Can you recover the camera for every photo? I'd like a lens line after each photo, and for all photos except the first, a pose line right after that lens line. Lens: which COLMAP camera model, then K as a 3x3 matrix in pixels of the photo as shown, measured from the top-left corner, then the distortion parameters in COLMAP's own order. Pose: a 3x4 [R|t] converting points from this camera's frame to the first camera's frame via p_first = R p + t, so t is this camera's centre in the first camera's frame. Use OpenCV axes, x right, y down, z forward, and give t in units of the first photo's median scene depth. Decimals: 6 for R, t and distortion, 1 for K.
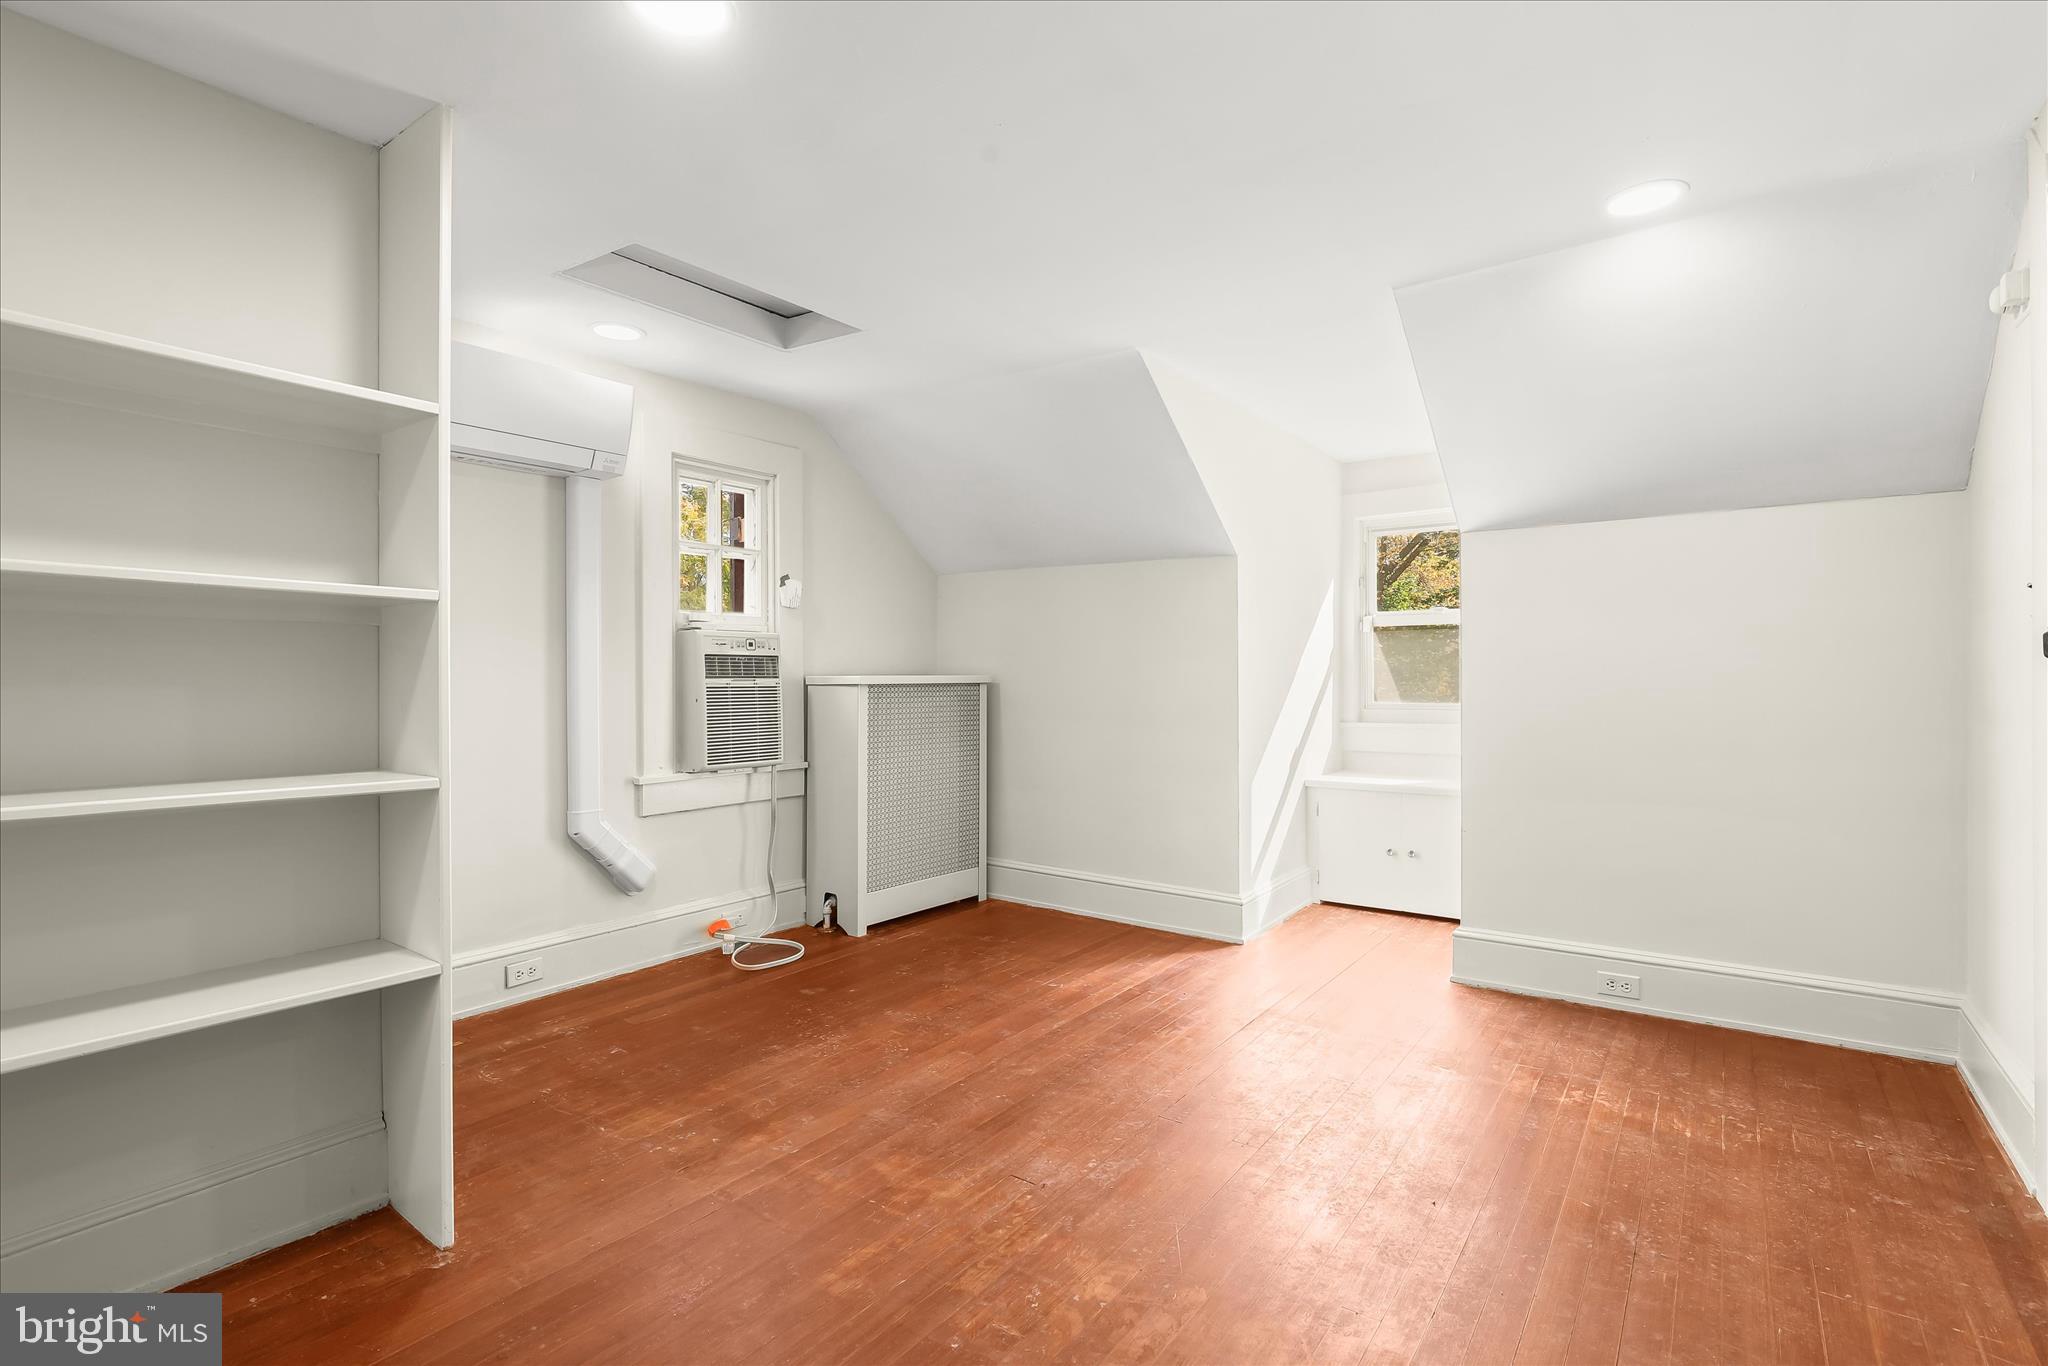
lens RADIAL K [[982.3, 0, 1024.0], [0, 982.3, 683.0], [0, 0, 1]] dist [-0.005887, 0.000181]
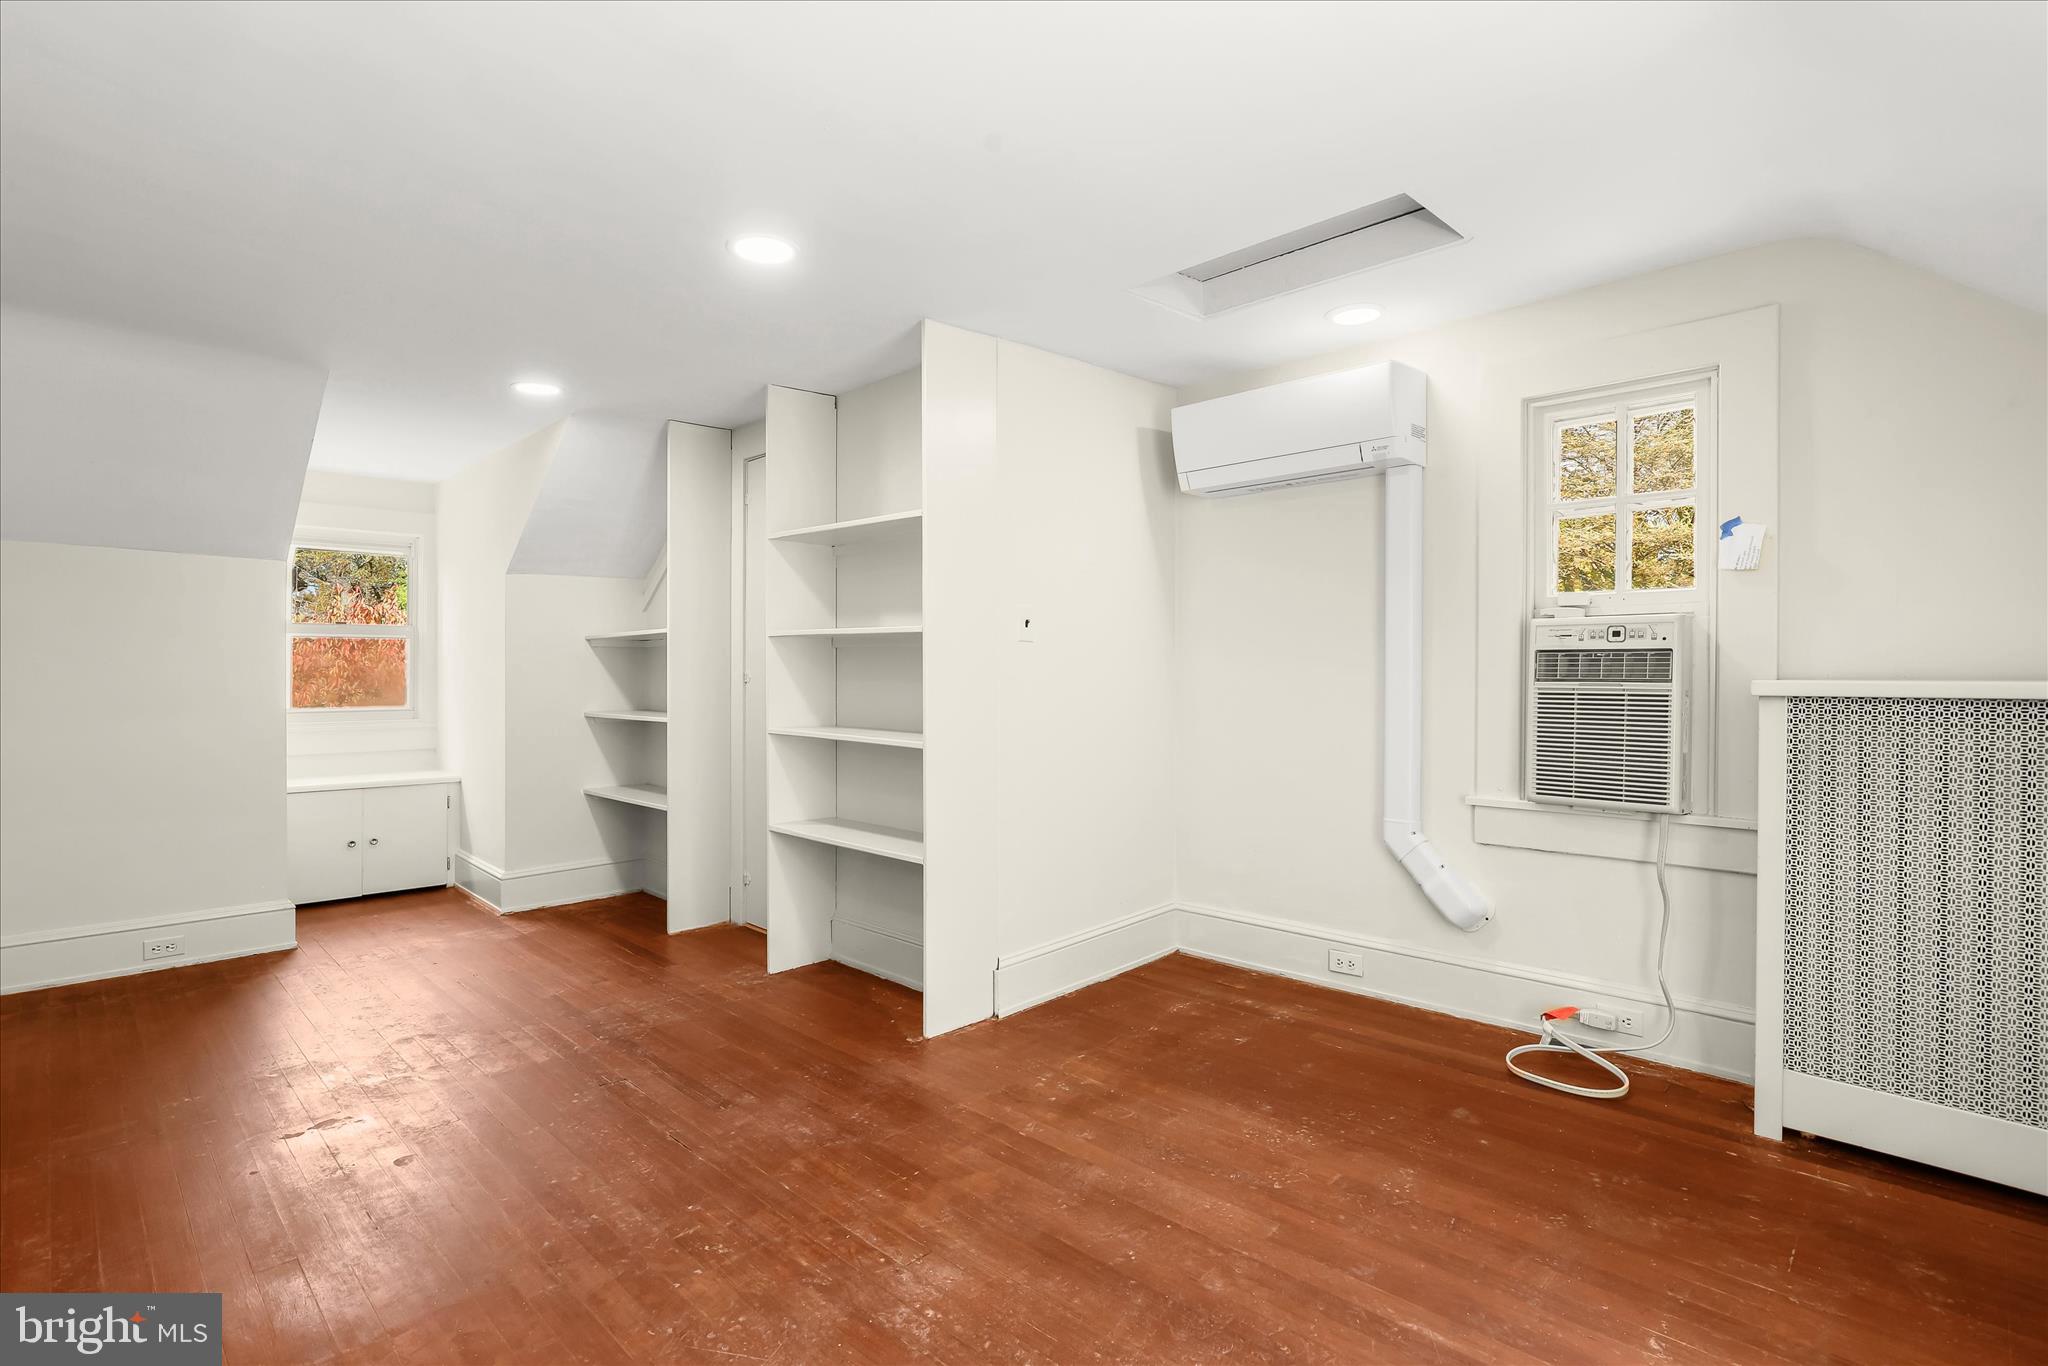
lens RADIAL K [[982.3, 0, 1024.0], [0, 982.3, 683.0], [0, 0, 1]] dist [-0.005887, 0.000181]
pose [[-0.153467, 0.013099, -0.988067, 0.556375], [-0.001352, 0.999908, 0.013466, -0.015203], [0.988153, 0.003402, -0.153435, 0.805037]]
